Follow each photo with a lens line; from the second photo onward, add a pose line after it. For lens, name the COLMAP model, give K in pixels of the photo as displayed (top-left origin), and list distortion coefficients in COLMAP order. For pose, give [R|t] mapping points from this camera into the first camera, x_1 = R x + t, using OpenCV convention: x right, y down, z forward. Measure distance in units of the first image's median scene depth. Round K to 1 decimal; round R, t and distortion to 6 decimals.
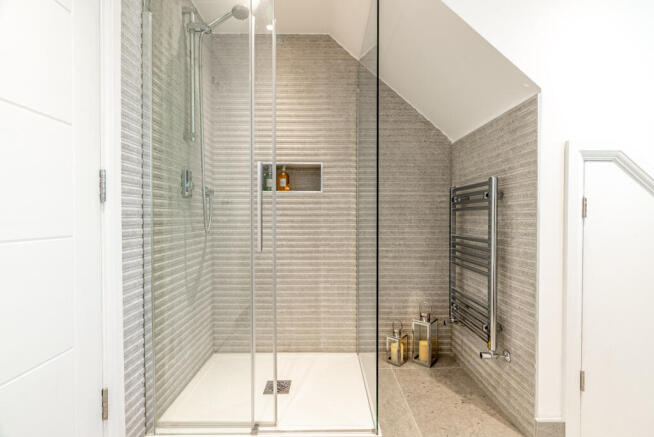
lens RADIAL K [[306.4, 0, 329.4], [0, 306.4, 219.5], [0, 0, 1]] dist [-0.004814, -0.000009]
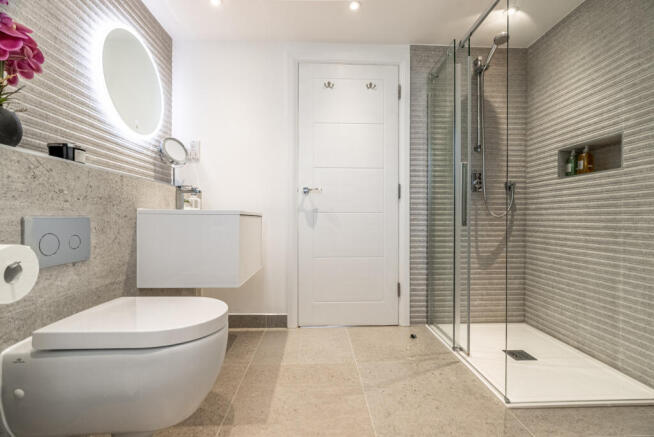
lens RADIAL K [[306.4, 0, 329.4], [0, 306.4, 218.4], [0, 0, 1]] dist [-0.004814, -0.000009]
pose [[0.021505, -0.000637, -0.999769, 0.747894], [-0.010359, 0.999946, -0.000860, 0.048206], [0.999715, 0.010375, 0.021497, 0.228501]]
